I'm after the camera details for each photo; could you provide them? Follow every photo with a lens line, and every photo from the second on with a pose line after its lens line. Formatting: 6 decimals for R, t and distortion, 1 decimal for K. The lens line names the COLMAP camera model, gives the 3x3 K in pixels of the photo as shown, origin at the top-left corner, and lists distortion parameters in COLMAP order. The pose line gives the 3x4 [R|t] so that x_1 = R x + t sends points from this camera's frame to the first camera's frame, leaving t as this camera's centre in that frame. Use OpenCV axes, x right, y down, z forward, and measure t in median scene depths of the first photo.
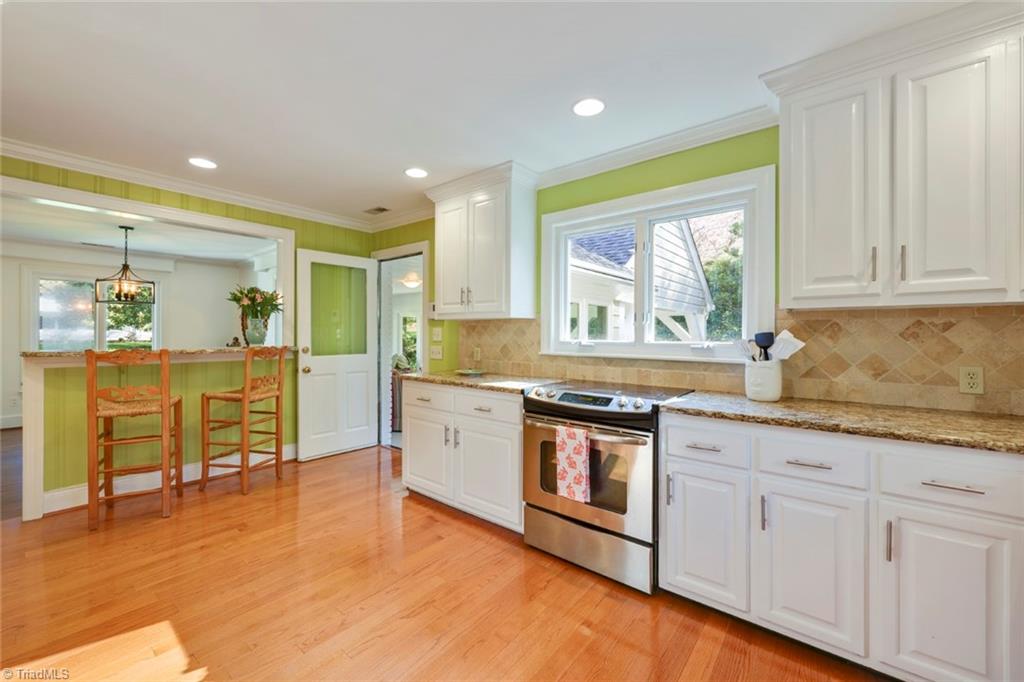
lens RADIAL K [[405.4, 0, 514.2], [0, 405.4, 334.4], [0, 0, 1]] dist [-0.012966, -0.000374]
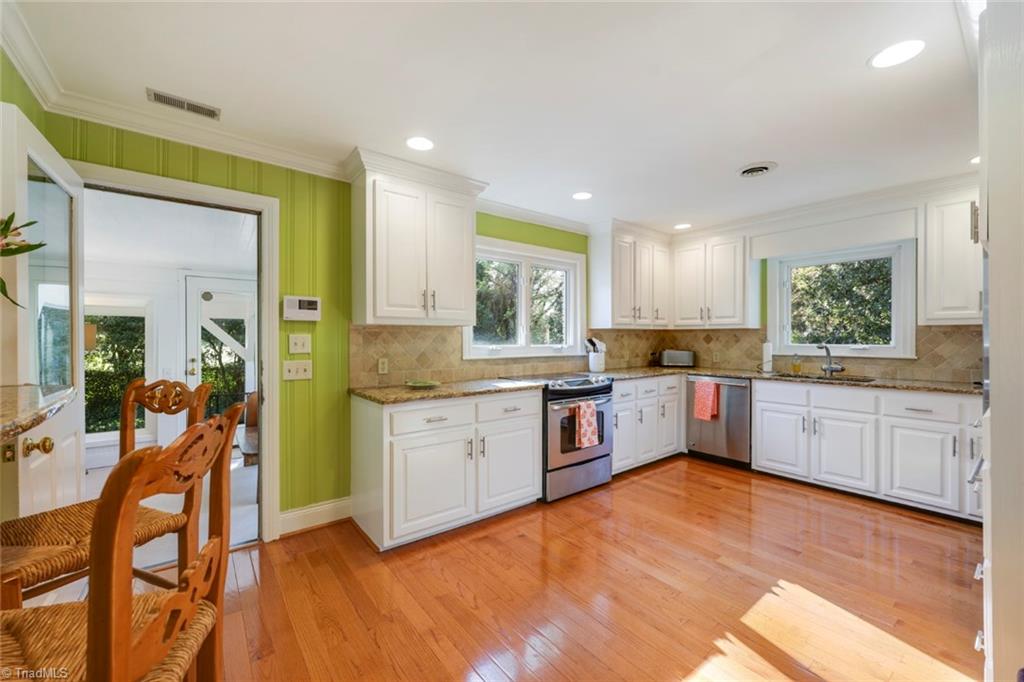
lens RADIAL K [[405.4, 0, 514.2], [0, 405.4, 334.4], [0, 0, 1]] dist [-0.012966, -0.000374]
pose [[0.224545, 0.004898, 0.974451, -1.270415], [0.004513, 0.999971, -0.006066, -0.015421], [-0.974453, 0.005760, 0.224517, 0.816922]]
